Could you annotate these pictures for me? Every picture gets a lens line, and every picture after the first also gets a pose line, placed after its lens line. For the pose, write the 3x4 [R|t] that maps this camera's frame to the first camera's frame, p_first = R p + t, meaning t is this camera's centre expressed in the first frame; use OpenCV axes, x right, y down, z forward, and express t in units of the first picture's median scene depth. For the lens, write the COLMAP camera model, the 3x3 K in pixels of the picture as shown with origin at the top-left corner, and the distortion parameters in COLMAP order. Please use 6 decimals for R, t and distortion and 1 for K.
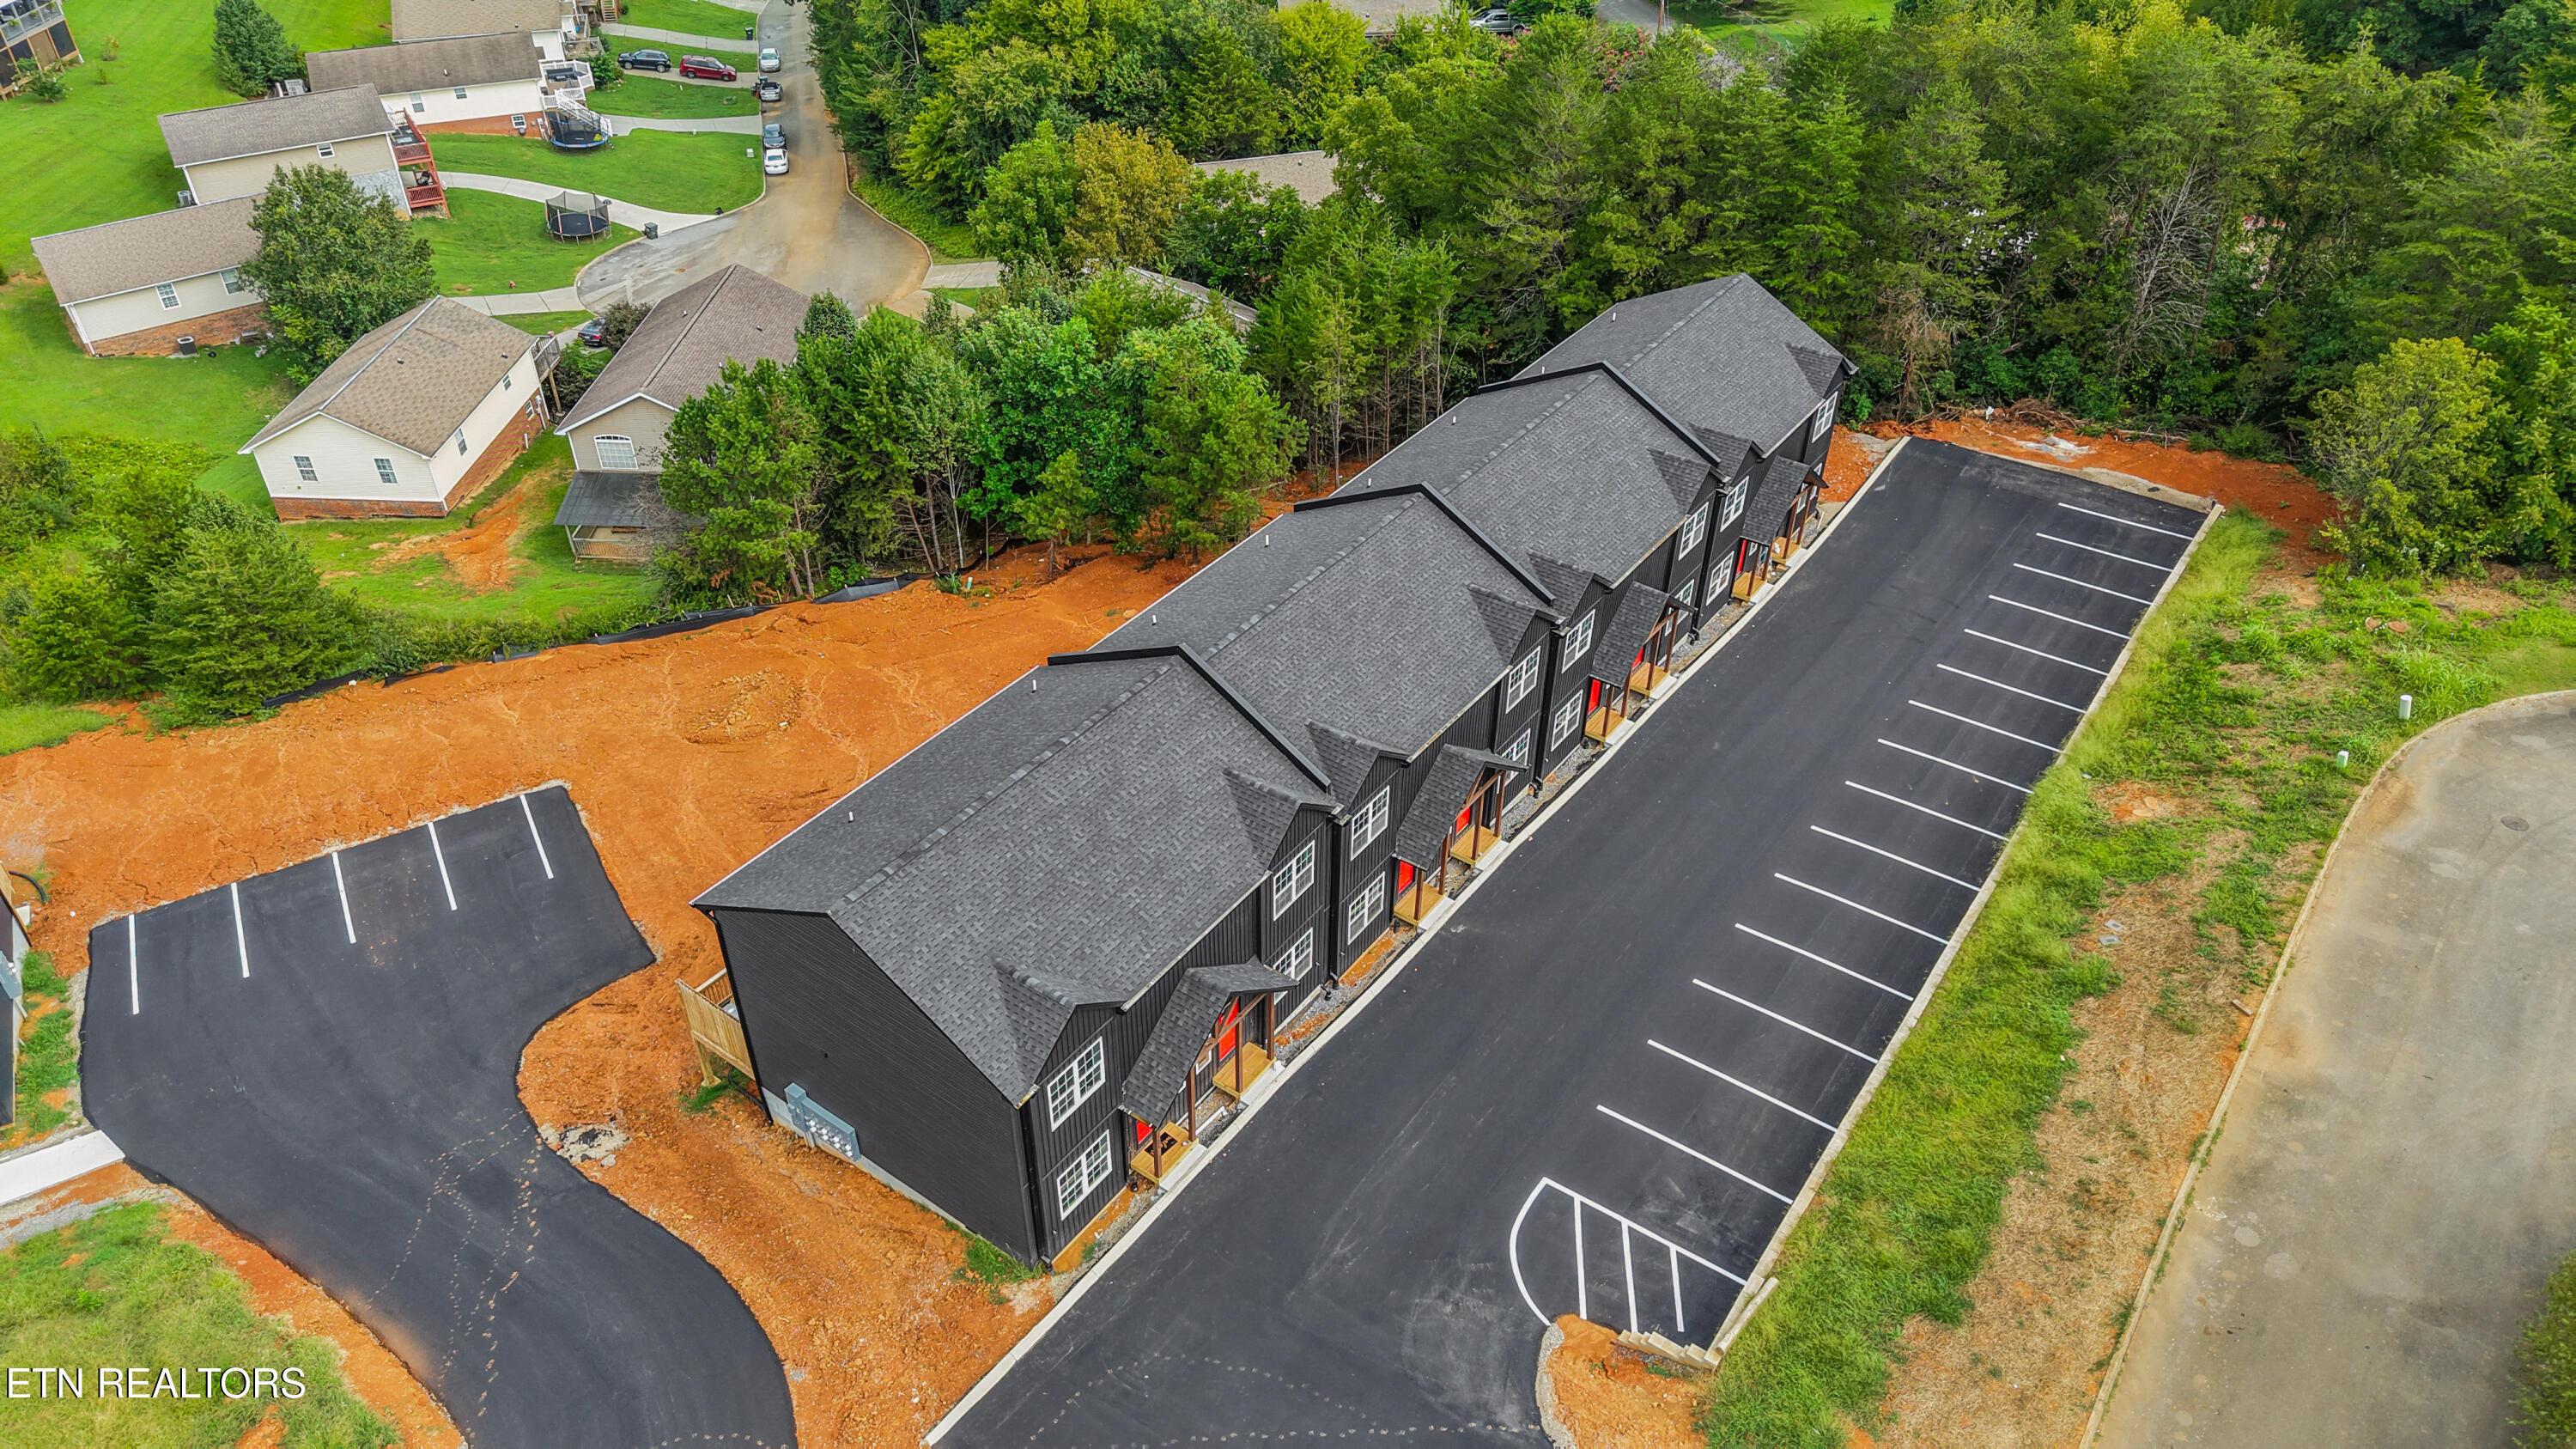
lens RADIAL K [[1744.3, 0, 1293.2], [0, 1744.3, 724.6], [0, 0, 1]] dist [0.043345, -0.050469]
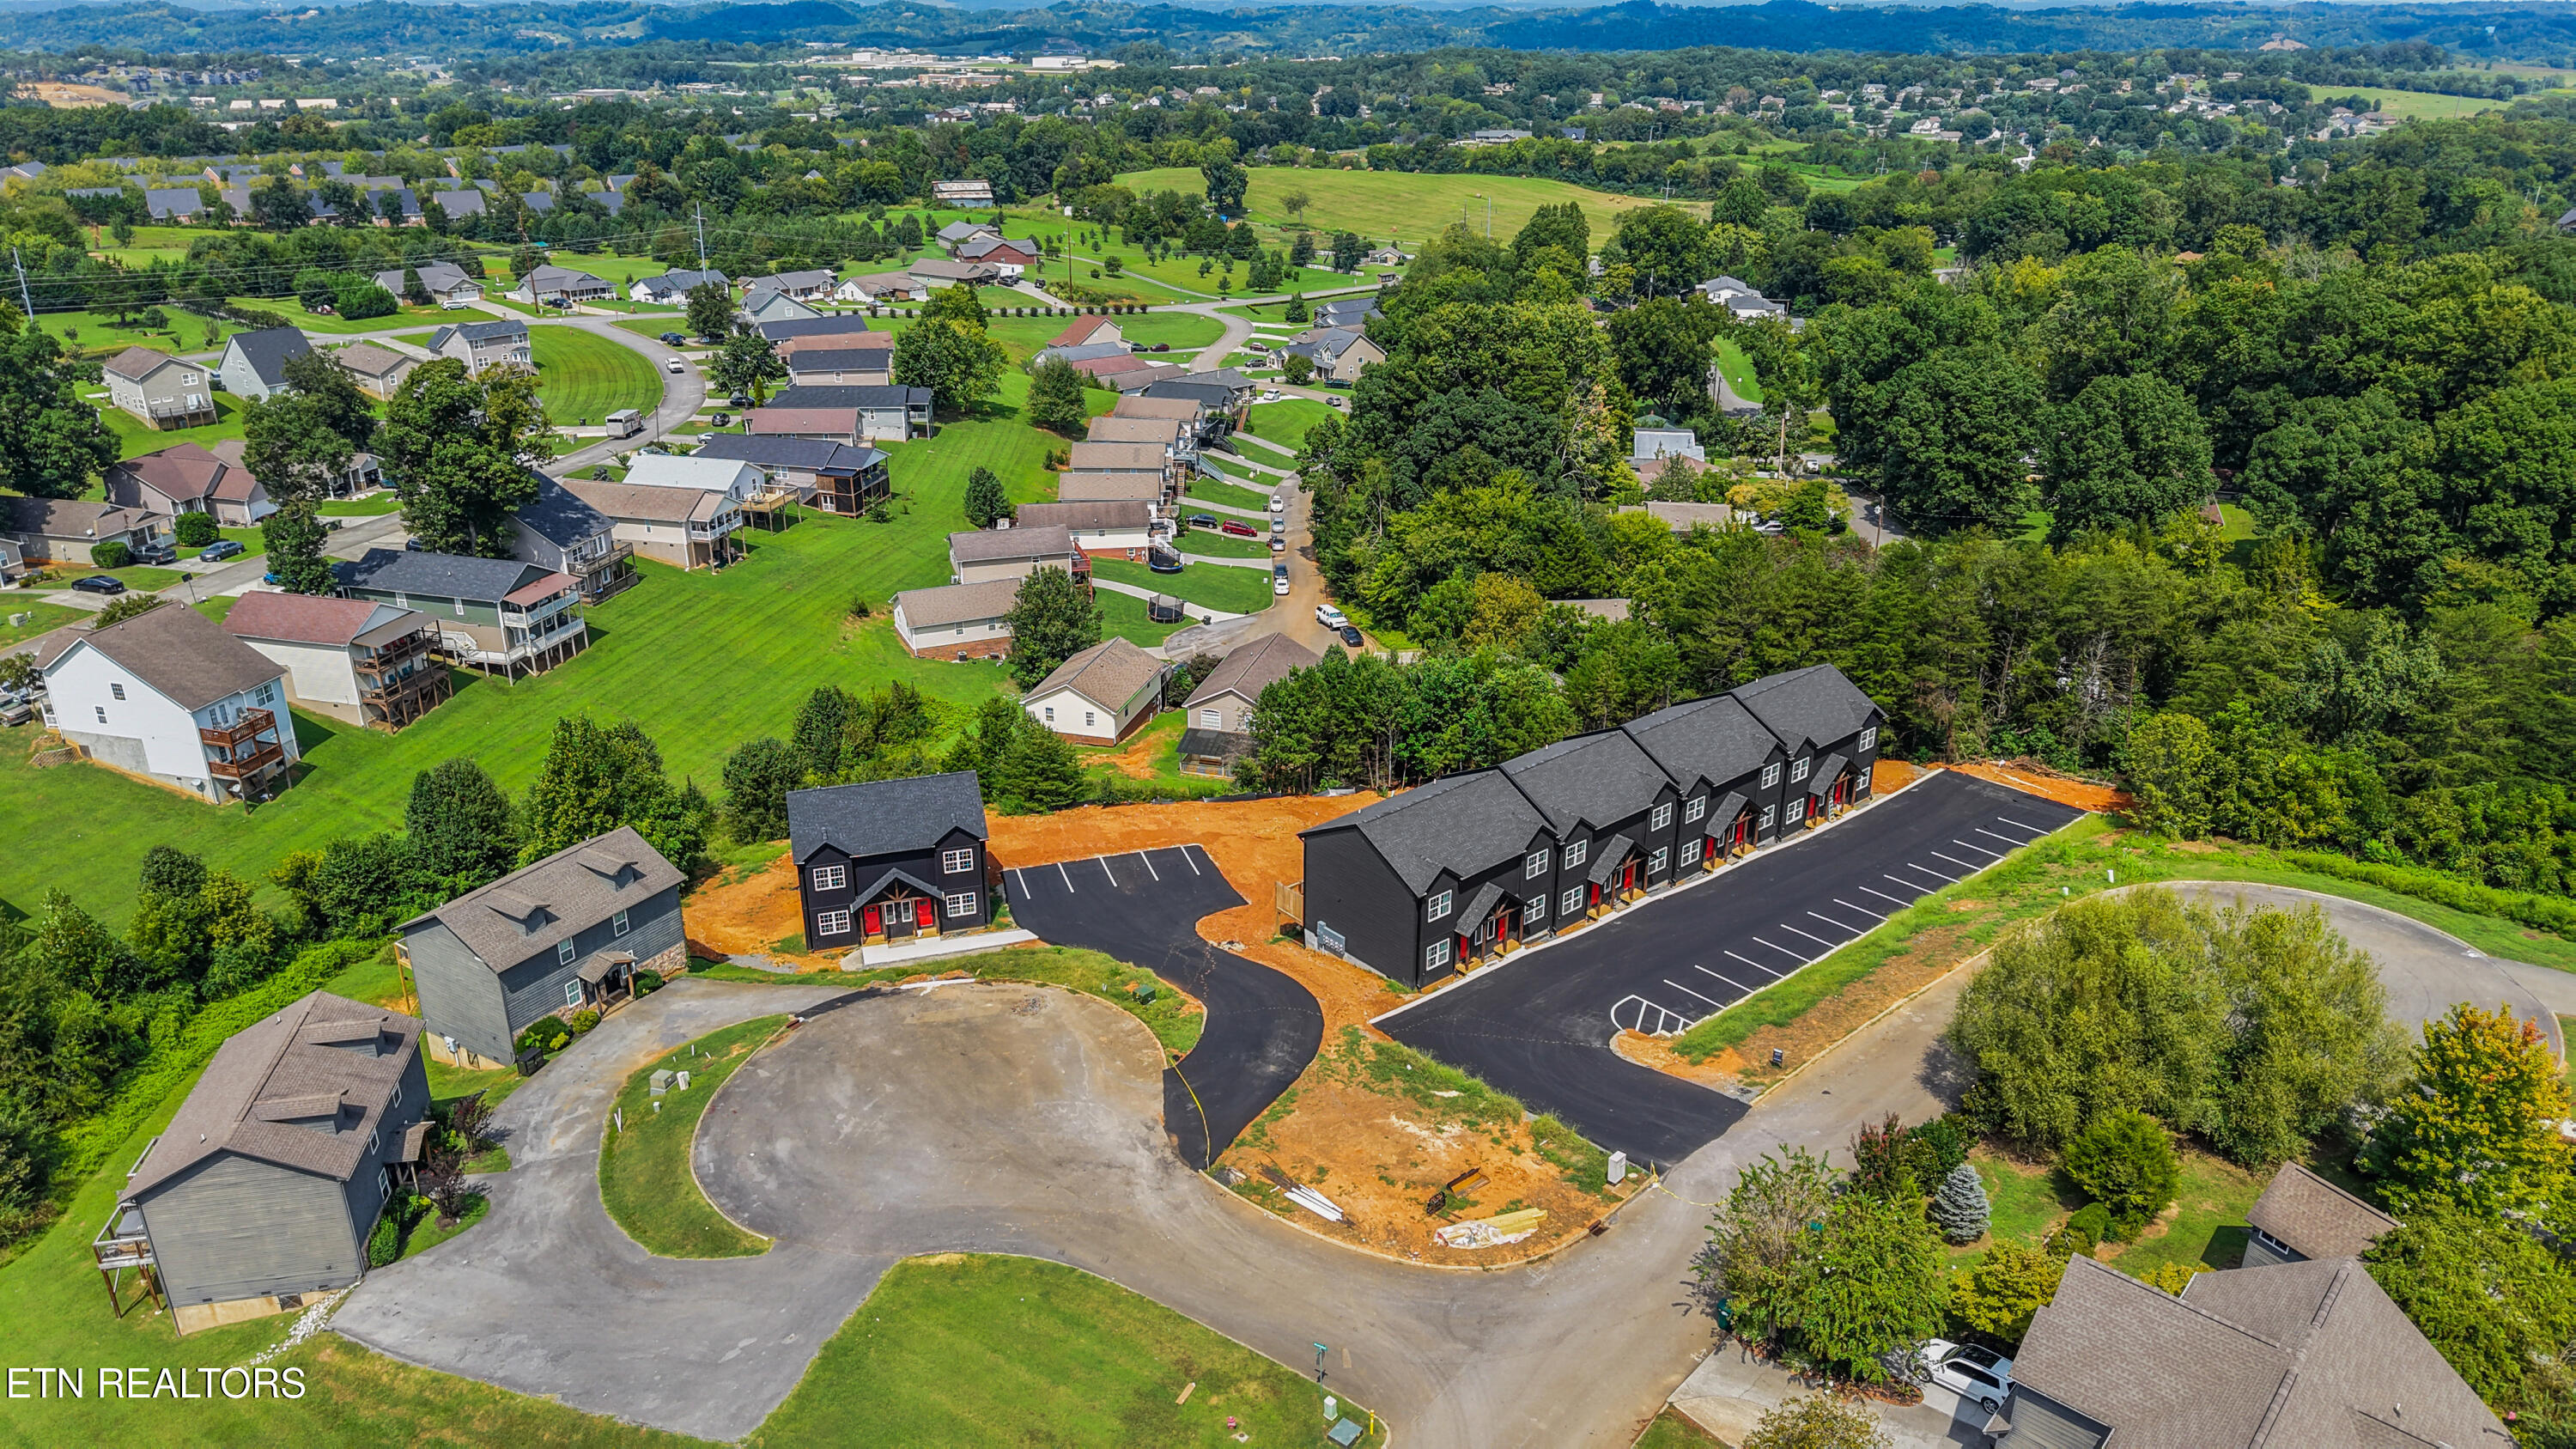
lens RADIAL K [[1744.3, 0, 1288.8], [0, 1744.3, 720.3], [0, 0, 1]] dist [0.043345, -0.050469]
pose [[0.973379, 0.083710, -0.213369, 0.077347], [-0.135737, 0.960650, -0.242338, 0.251831], [0.184686, 0.264849, 0.946439, -0.649013]]
